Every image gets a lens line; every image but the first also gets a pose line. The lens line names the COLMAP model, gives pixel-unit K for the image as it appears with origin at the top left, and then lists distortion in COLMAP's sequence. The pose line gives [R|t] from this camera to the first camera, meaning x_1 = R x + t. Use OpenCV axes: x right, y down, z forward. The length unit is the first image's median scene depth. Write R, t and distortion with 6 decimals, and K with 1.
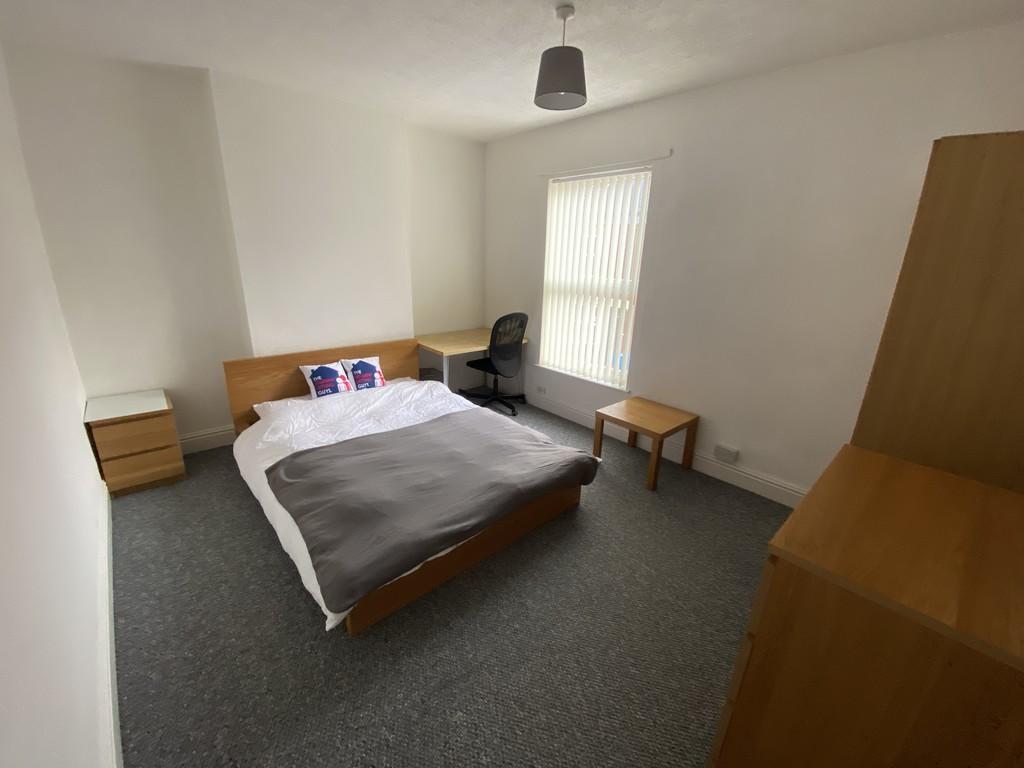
lens RADIAL K [[409.4, 0, 509.5], [0, 409.4, 386.5], [0, 0, 1]] dist [0.016766, -0.025418]
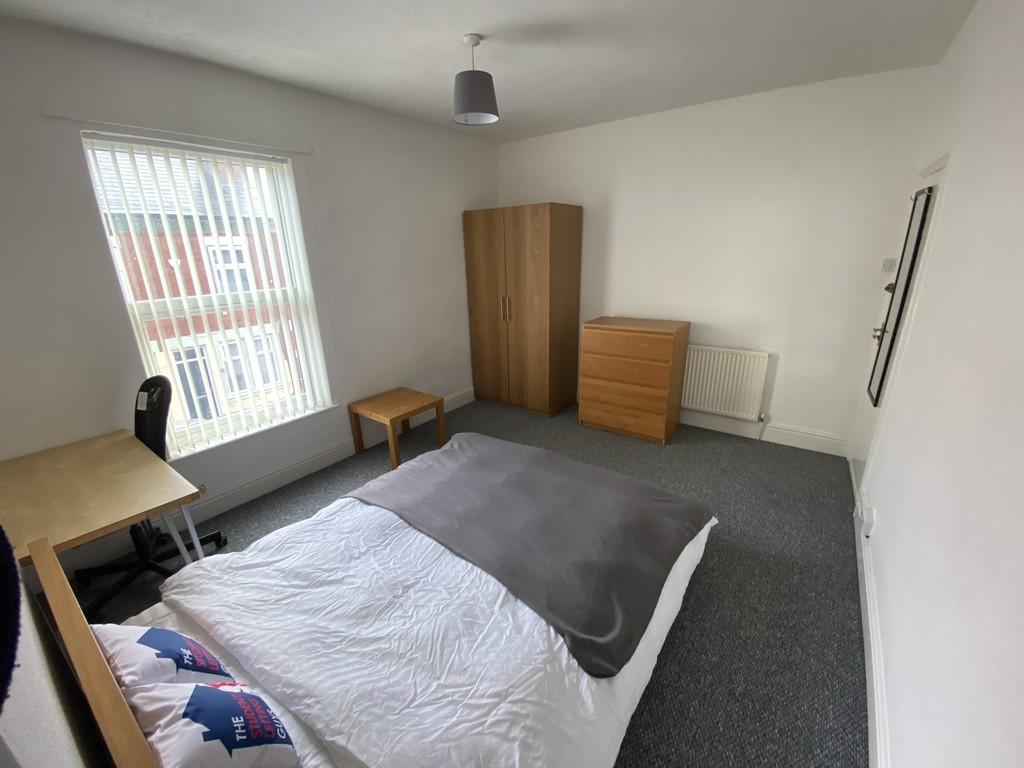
lens RADIAL K [[409.4, 0, 509.5], [0, 409.4, 386.5], [0, 0, 1]] dist [0.016766, -0.025418]
pose [[-0.227394, -0.327607, 0.917042, -0.736825], [0.311147, 0.867905, 0.387207, -0.303238], [-0.922756, 0.373383, -0.095422, 0.827311]]
